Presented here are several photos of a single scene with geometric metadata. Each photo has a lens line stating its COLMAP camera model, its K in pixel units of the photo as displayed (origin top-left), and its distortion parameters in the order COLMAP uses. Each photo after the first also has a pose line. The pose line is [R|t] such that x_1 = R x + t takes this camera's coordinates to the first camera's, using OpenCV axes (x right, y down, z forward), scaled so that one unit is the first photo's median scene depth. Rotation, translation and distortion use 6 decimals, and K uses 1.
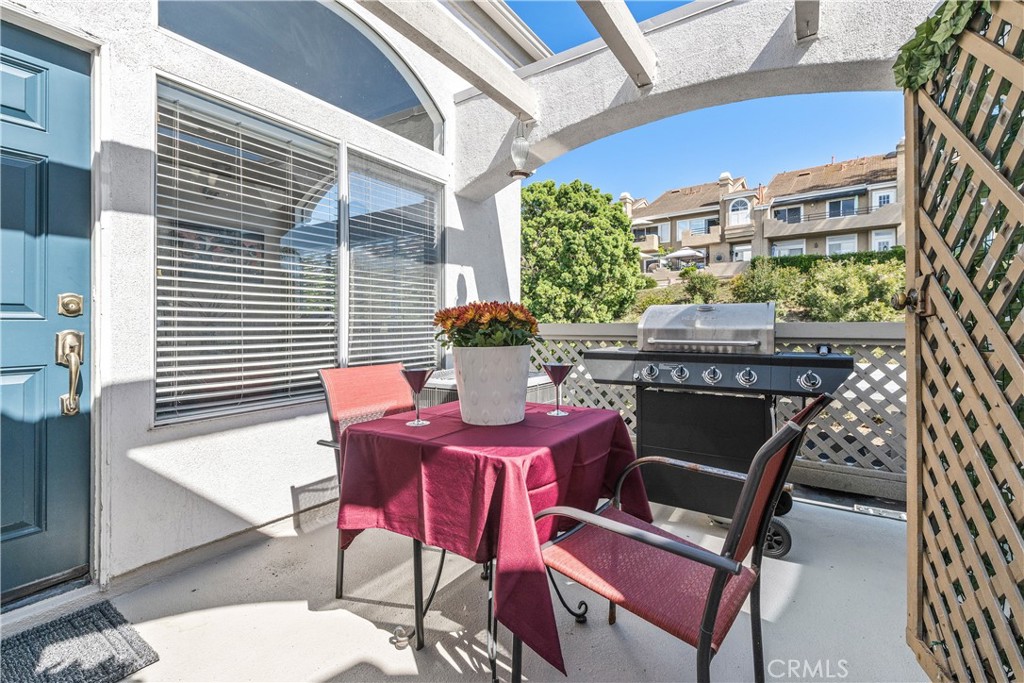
lens RADIAL K [[453.3, 0, 513.7], [0, 453.3, 325.2], [0, 0, 1]] dist [-0.004095, 0.001363]
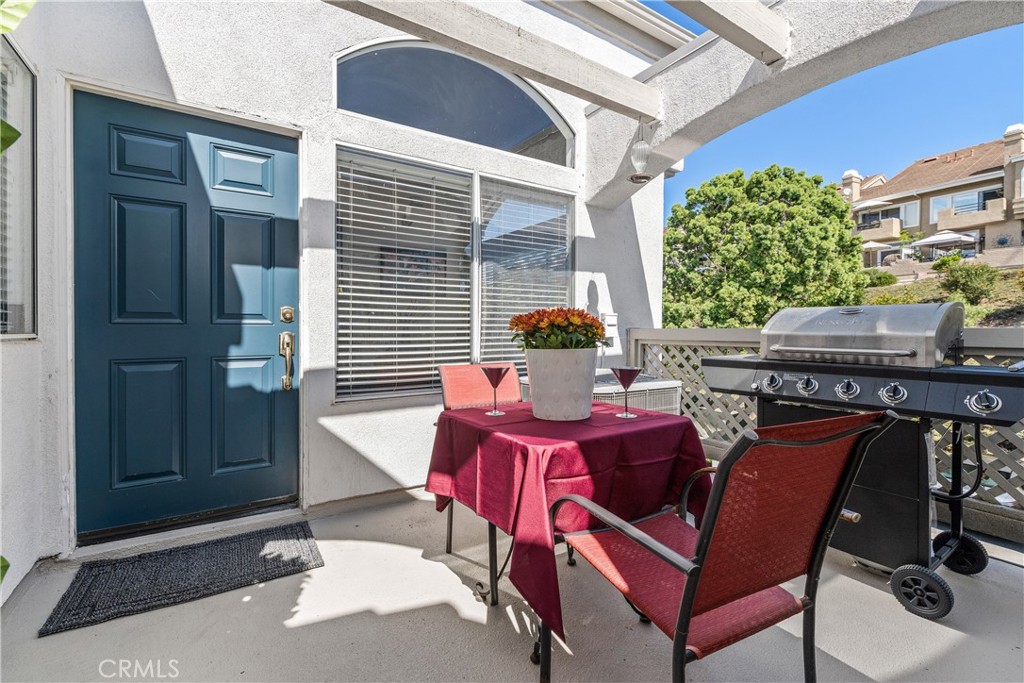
lens RADIAL K [[453.3, 0, 517.4], [0, 453.3, 335.2], [0, 0, 1]] dist [-0.004095, 0.001363]
pose [[0.915823, 0.008992, -0.401481, 0.225813], [-0.004465, 0.999915, 0.012210, 0.000677], [0.401557, -0.009389, 0.915786, -0.030388]]
